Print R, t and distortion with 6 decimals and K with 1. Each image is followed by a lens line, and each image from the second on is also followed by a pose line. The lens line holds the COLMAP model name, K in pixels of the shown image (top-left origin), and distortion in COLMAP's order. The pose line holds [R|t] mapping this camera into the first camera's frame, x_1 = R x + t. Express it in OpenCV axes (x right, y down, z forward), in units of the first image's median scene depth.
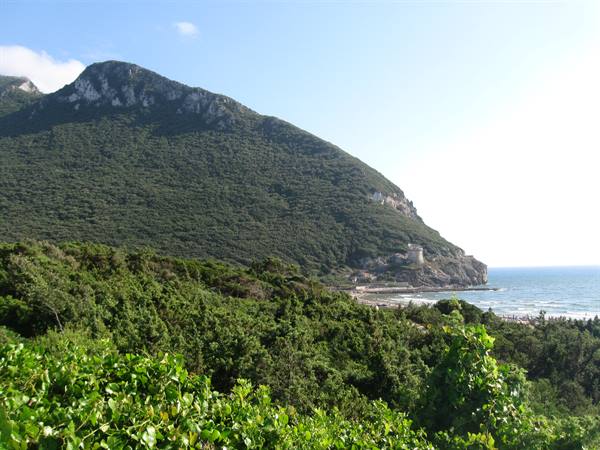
lens RADIAL K [[628.1, 0, 300.0], [0, 628.1, 225.0], [0, 0, 1]] dist [-0.114443, 0.077686]
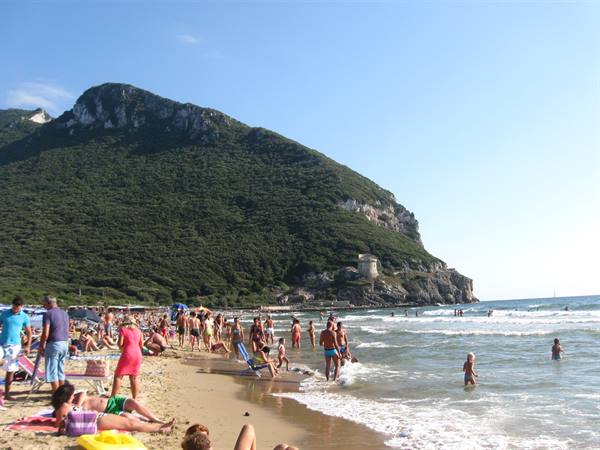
lens RADIAL K [[620.9, 0, 326.6], [0, 620.9, 225.2], [0, 0, 1]] dist [-0.124199, 0.013613]
pose [[0.992954, -0.037409, -0.112444, 0.175845], [0.030365, 0.997506, -0.063716, 0.033631], [0.114547, 0.059853, 0.991613, 0.155341]]
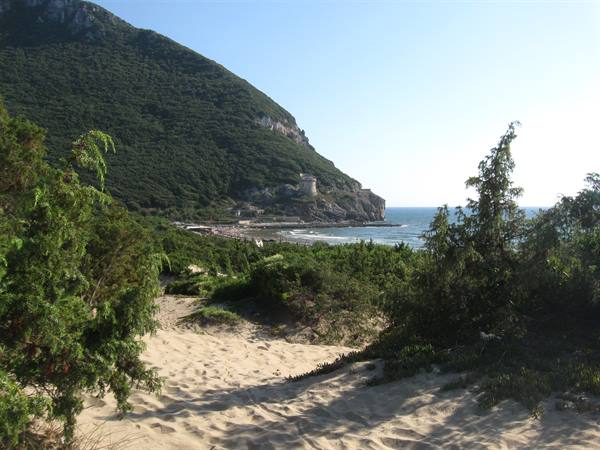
lens RADIAL K [[628.1, 0, 300.0], [0, 628.1, 225.0], [0, 0, 1]] dist [-0.114443, 0.077686]
pose [[0.983957, 0.005933, 0.178305, 0.013069], [-0.022962, 0.995346, 0.093589, 0.015657], [-0.176920, -0.096181, 0.979514, 0.104021]]
